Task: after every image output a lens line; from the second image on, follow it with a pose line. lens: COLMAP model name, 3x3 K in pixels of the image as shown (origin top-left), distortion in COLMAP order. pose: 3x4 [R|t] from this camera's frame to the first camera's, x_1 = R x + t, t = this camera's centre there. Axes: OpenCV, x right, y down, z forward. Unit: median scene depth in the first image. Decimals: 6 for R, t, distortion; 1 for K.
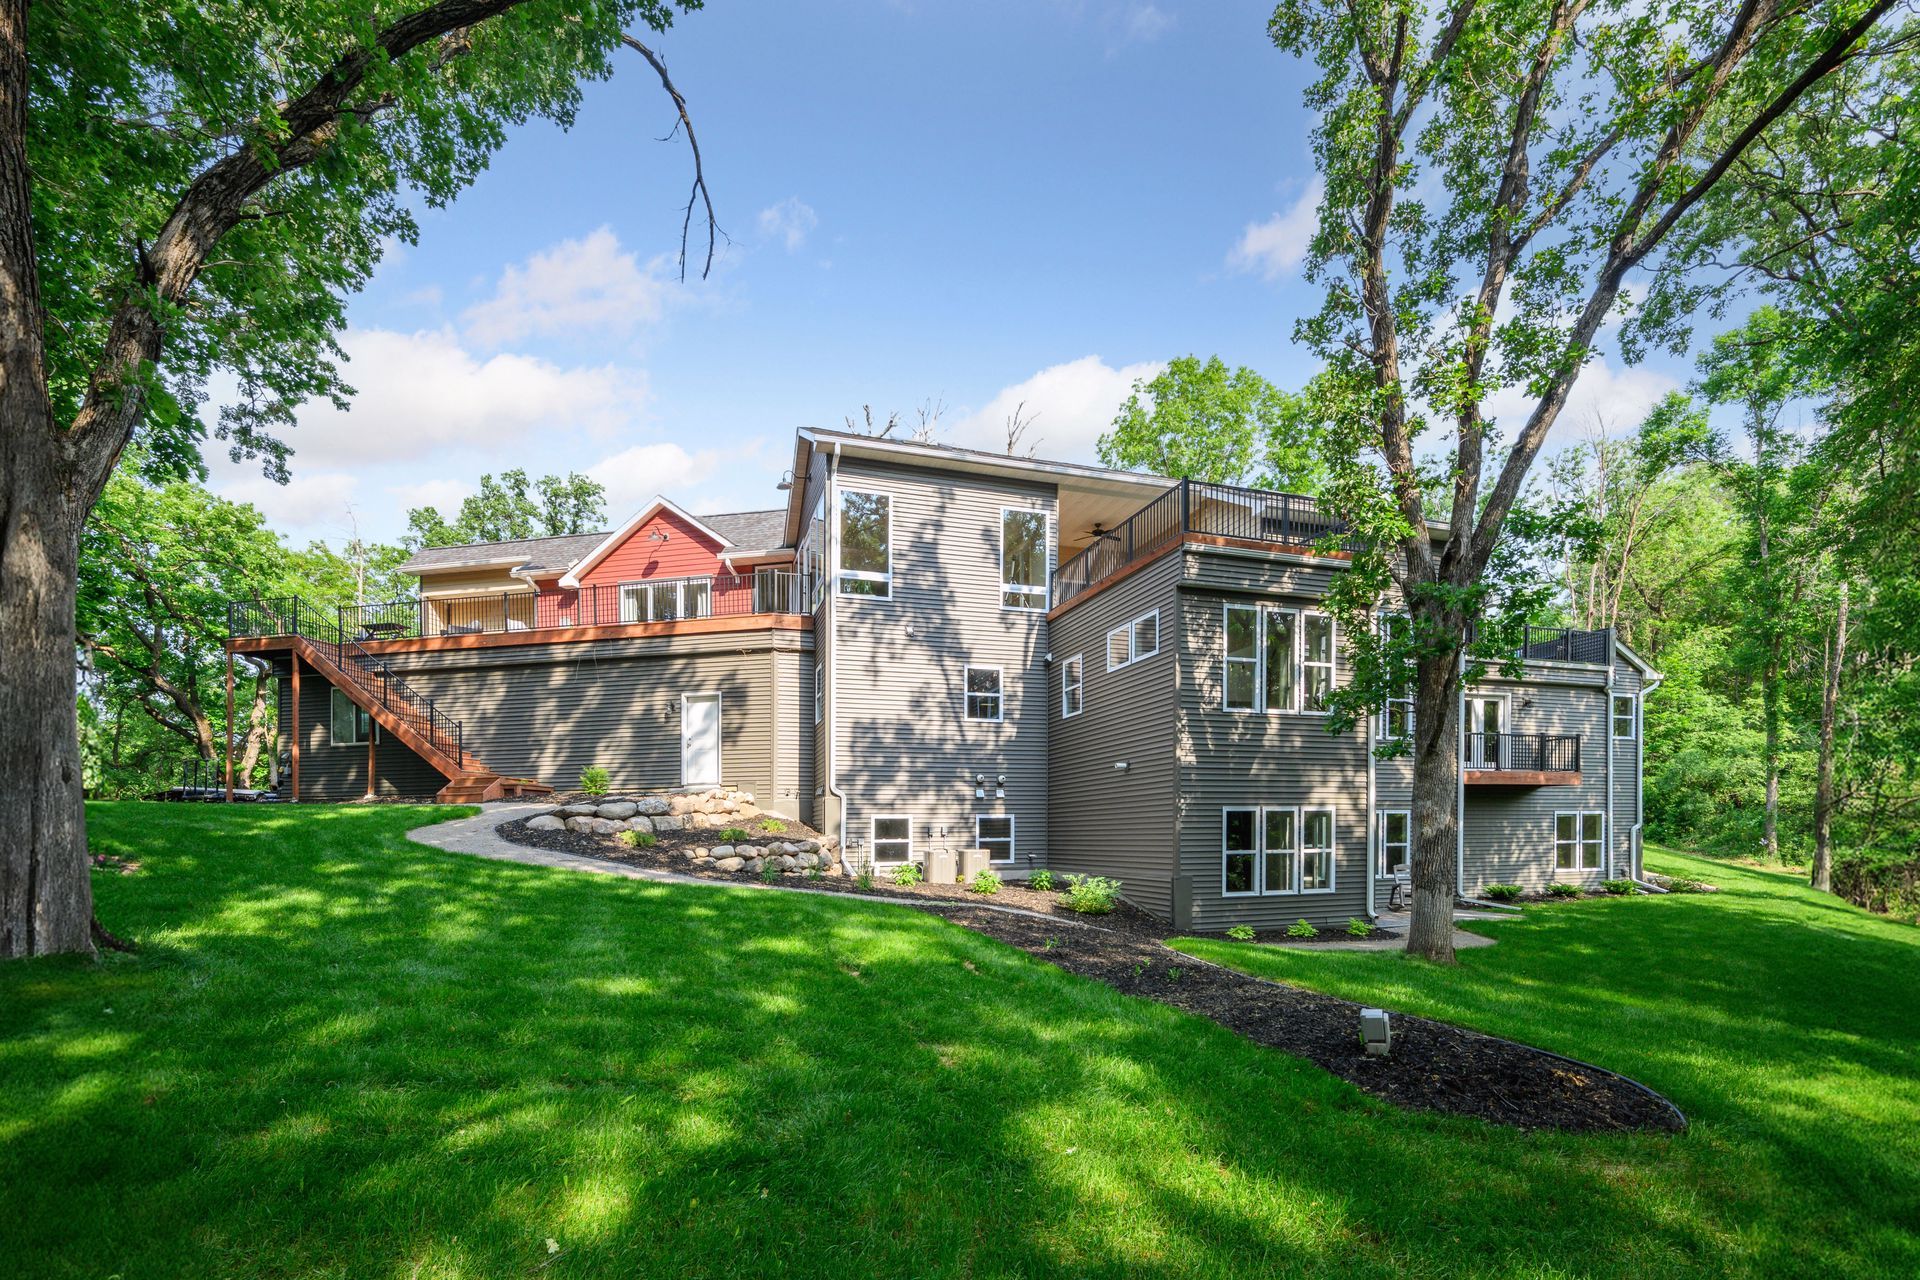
lens RADIAL K [[955.7, 0, 960.2], [0, 955.7, 605.4], [0, 0, 1]] dist [0.004737, 0.000236]
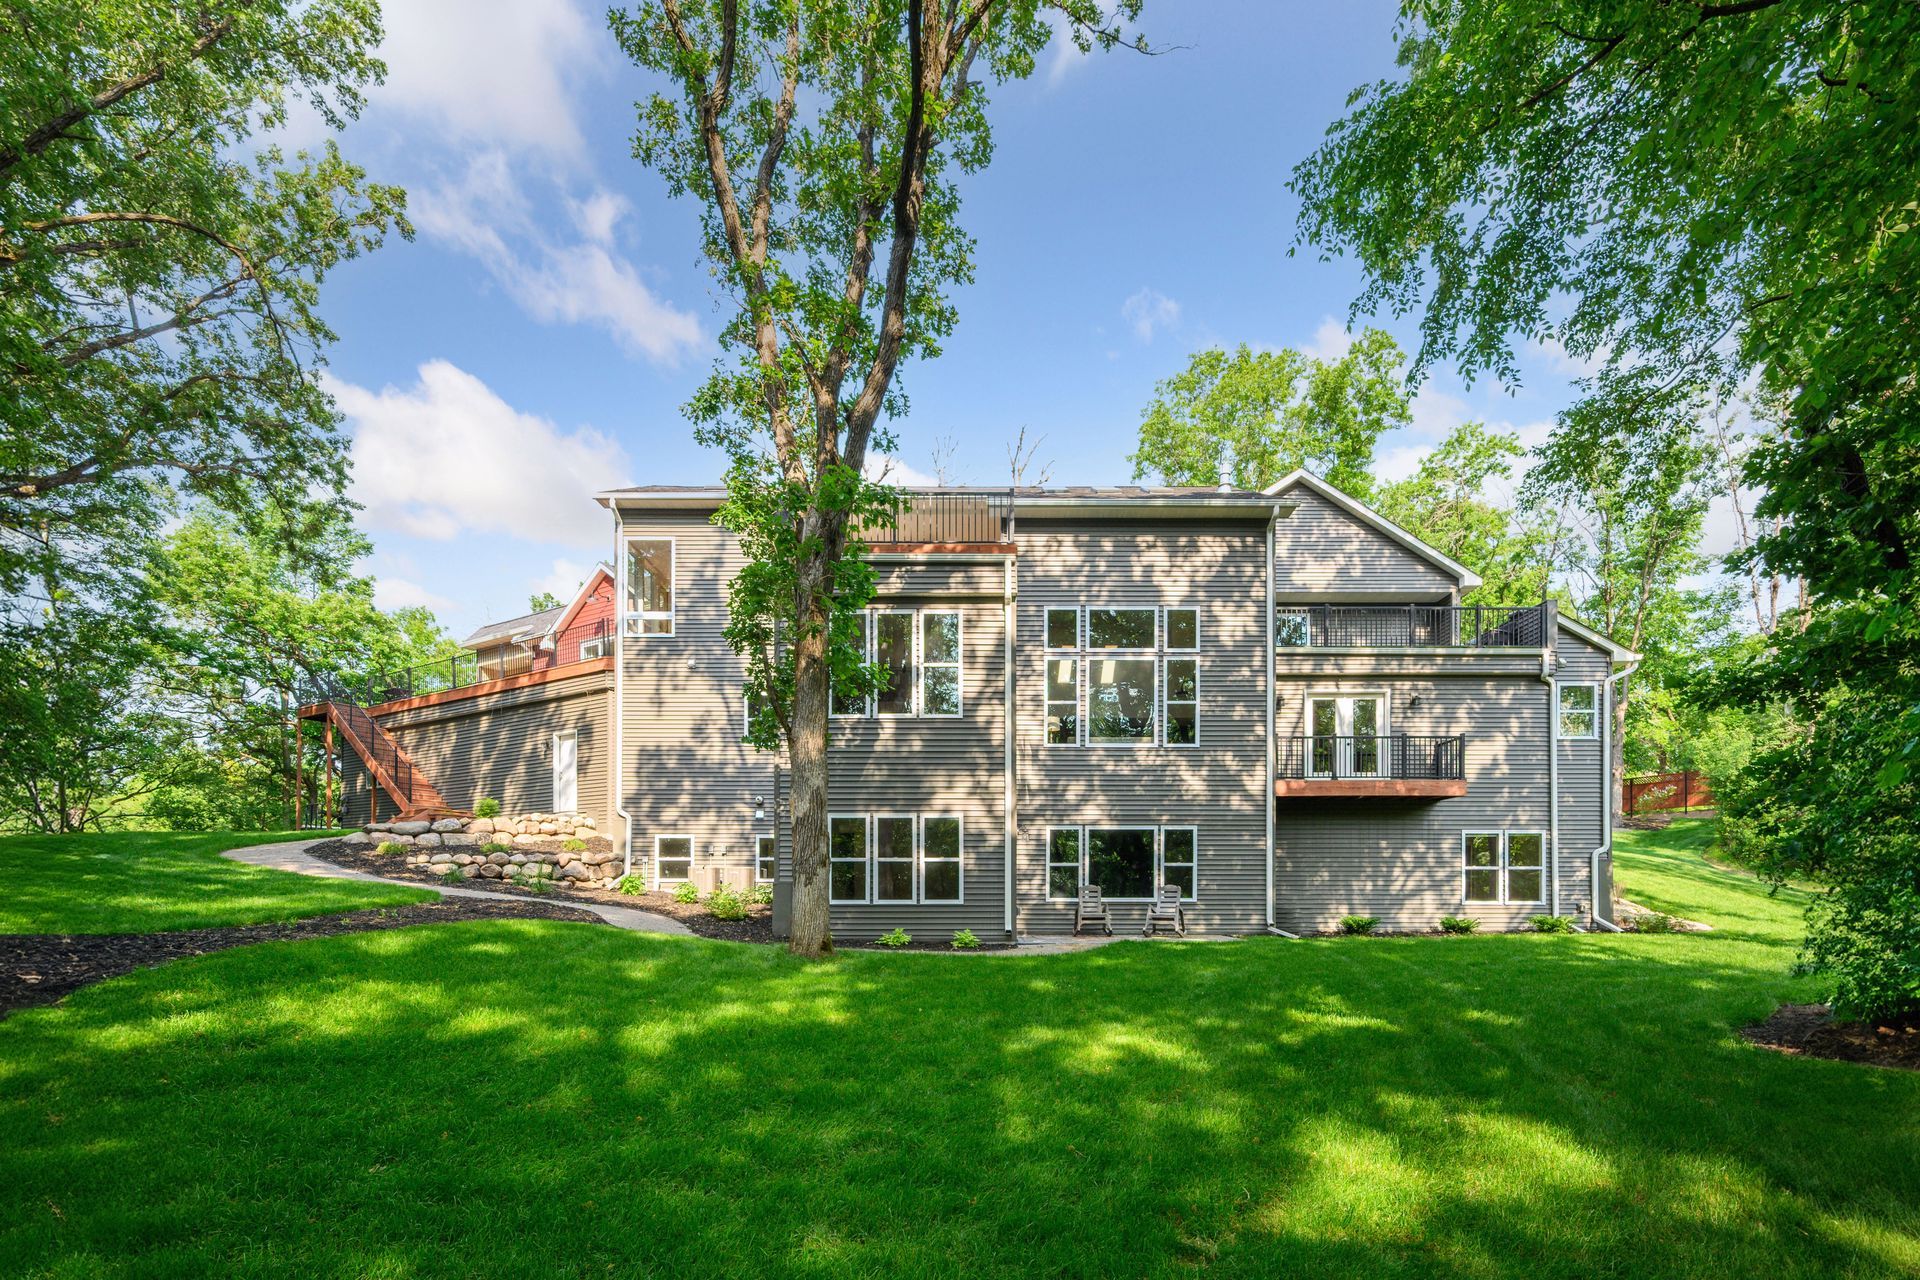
lens RADIAL K [[980.8, 0, 960.0], [0, 980.8, 640.0], [0, 0, 1]] dist [0.007503, 0.000522]
pose [[0.933906, -0.079412, -0.348588, 0.614838], [0.071968, 0.996818, -0.034275, 0.060290], [0.350201, 0.006922, 0.936649, 0.073112]]
